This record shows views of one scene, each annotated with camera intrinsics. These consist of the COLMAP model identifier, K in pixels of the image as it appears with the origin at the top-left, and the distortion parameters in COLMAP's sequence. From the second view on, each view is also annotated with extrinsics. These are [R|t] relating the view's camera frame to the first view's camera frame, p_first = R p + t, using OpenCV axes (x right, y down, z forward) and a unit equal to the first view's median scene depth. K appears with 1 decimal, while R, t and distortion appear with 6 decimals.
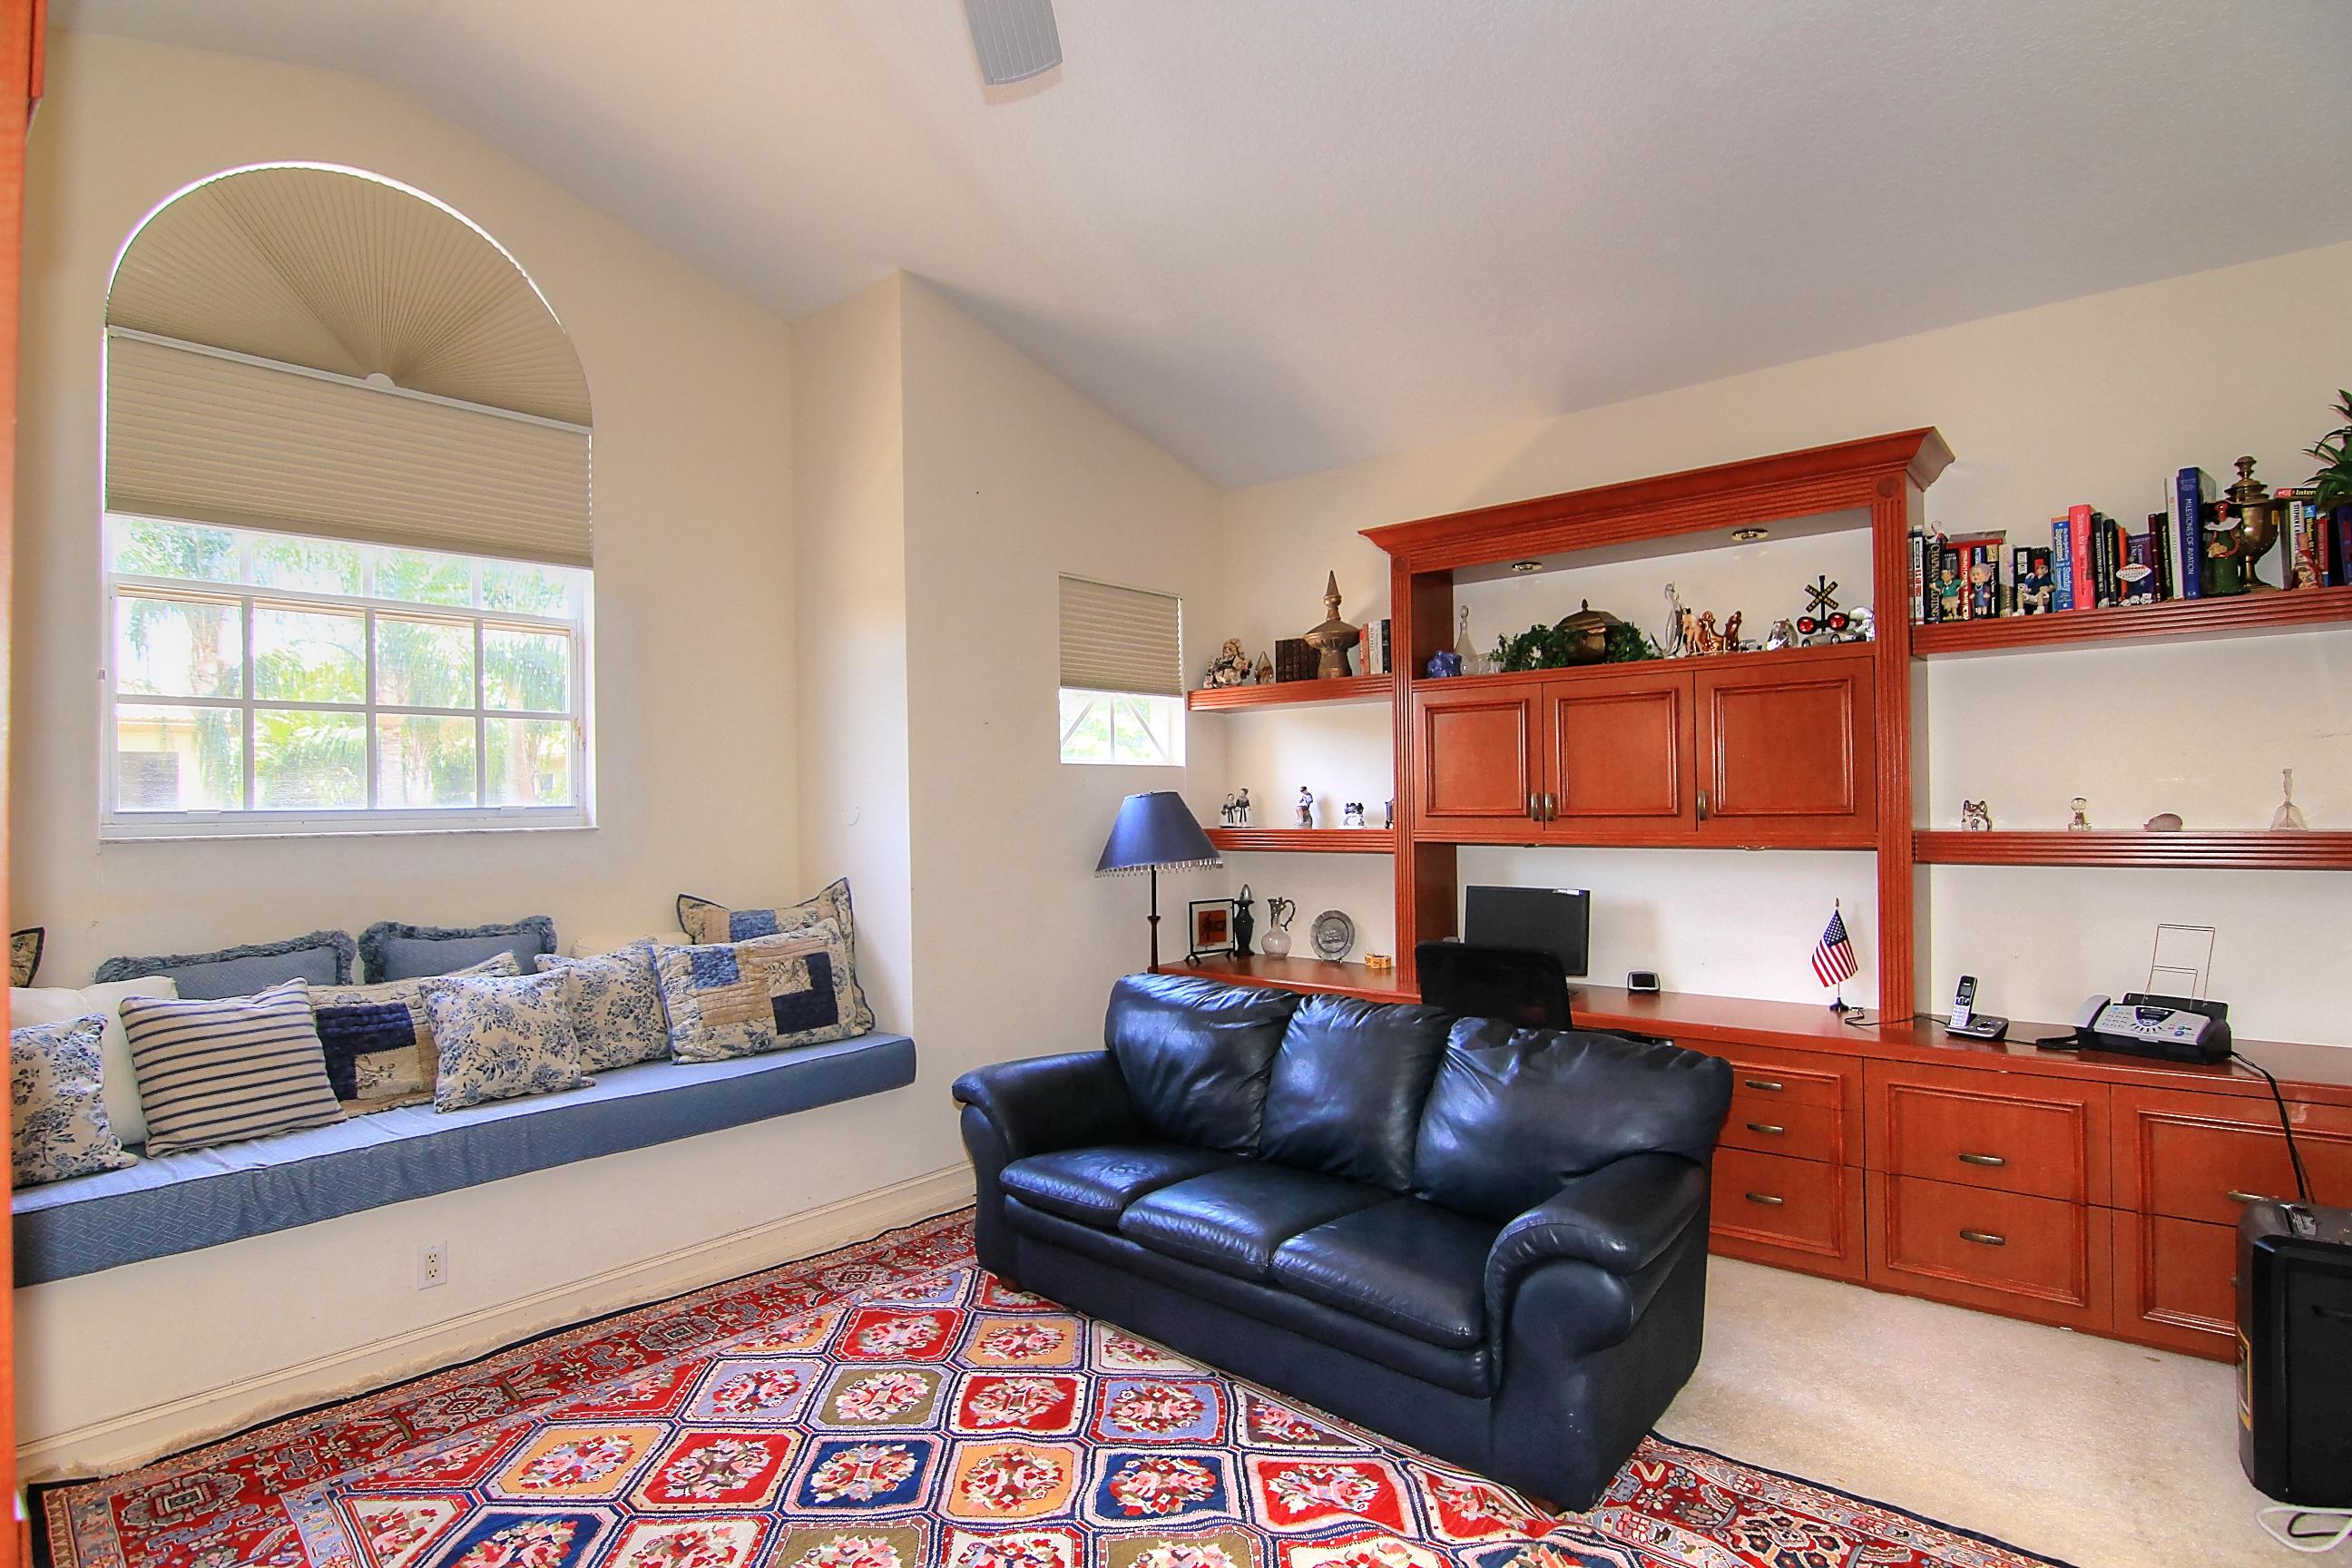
lens RADIAL K [[1196.5, 0, 1177.5], [0, 1196.5, 789.2], [0, 0, 1]] dist [-0.003185, -0.001602]
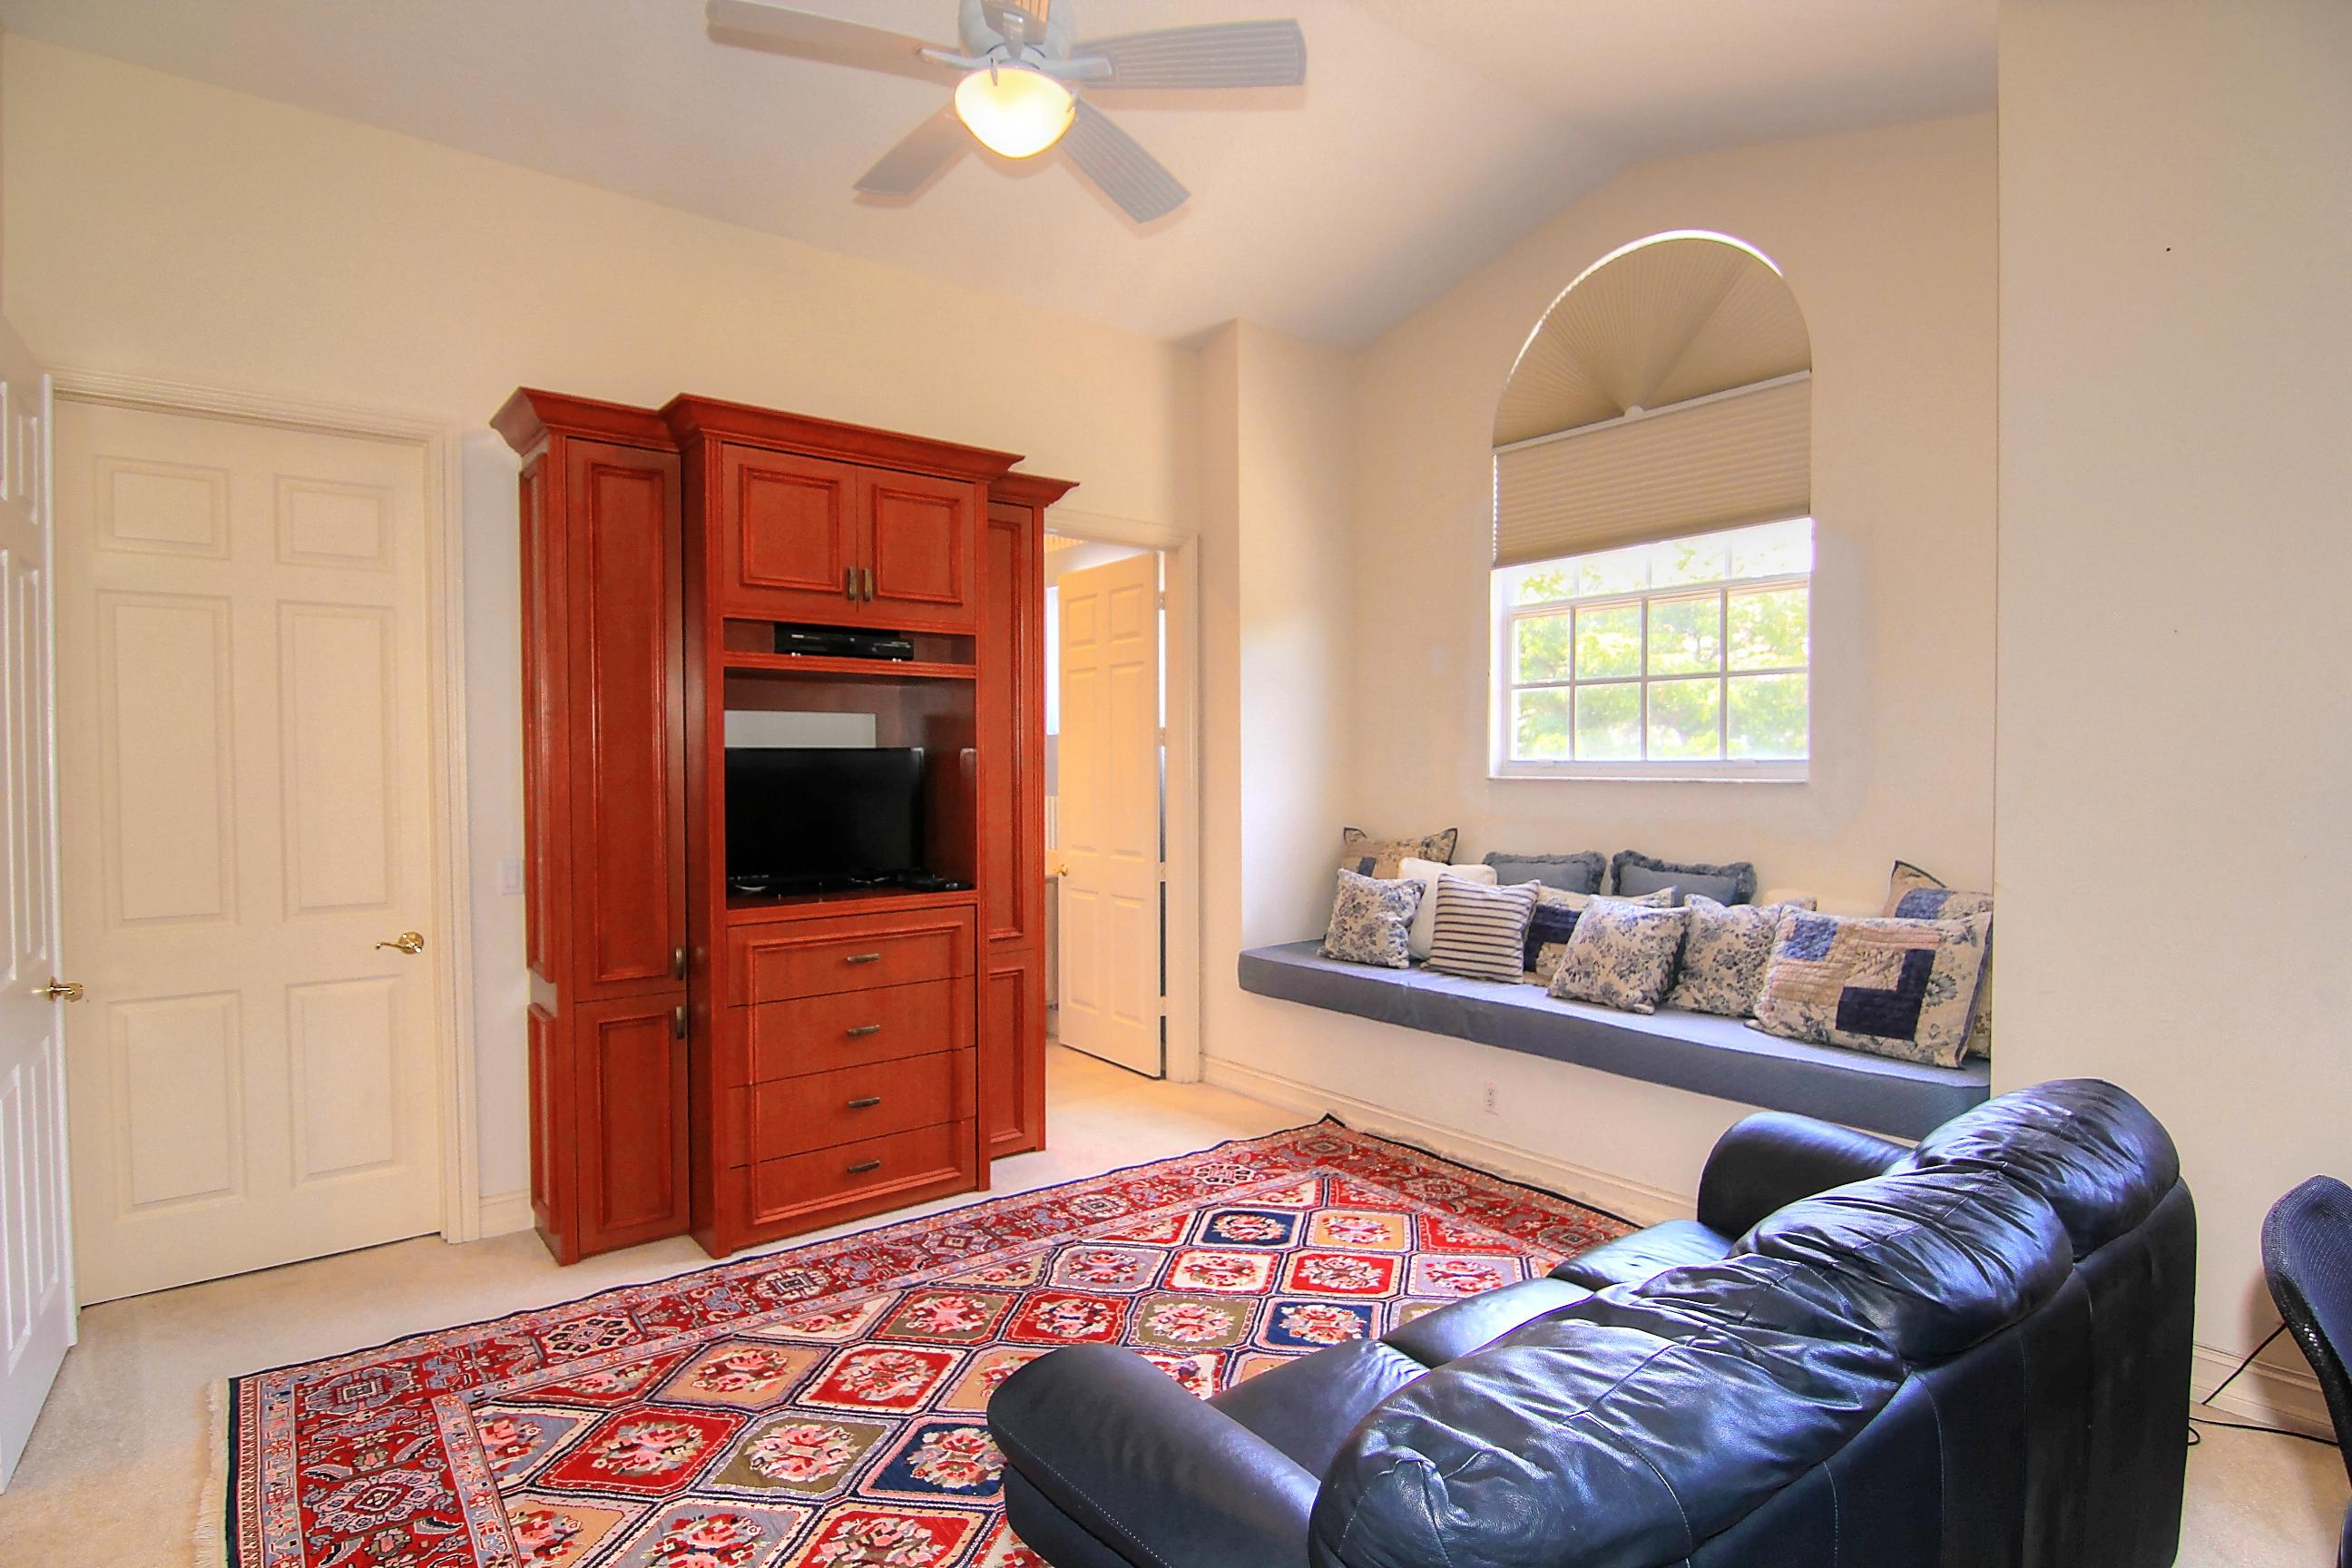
lens RADIAL K [[1196.5, 0, 1176.7], [0, 1196.5, 786.9], [0, 0, 1]] dist [-0.003185, -0.001602]
pose [[-0.188942, 0.038105, -0.981249, 0.733333], [0.018000, 0.999213, 0.035336, -0.009201], [0.981823, -0.010986, -0.189480, 0.867846]]
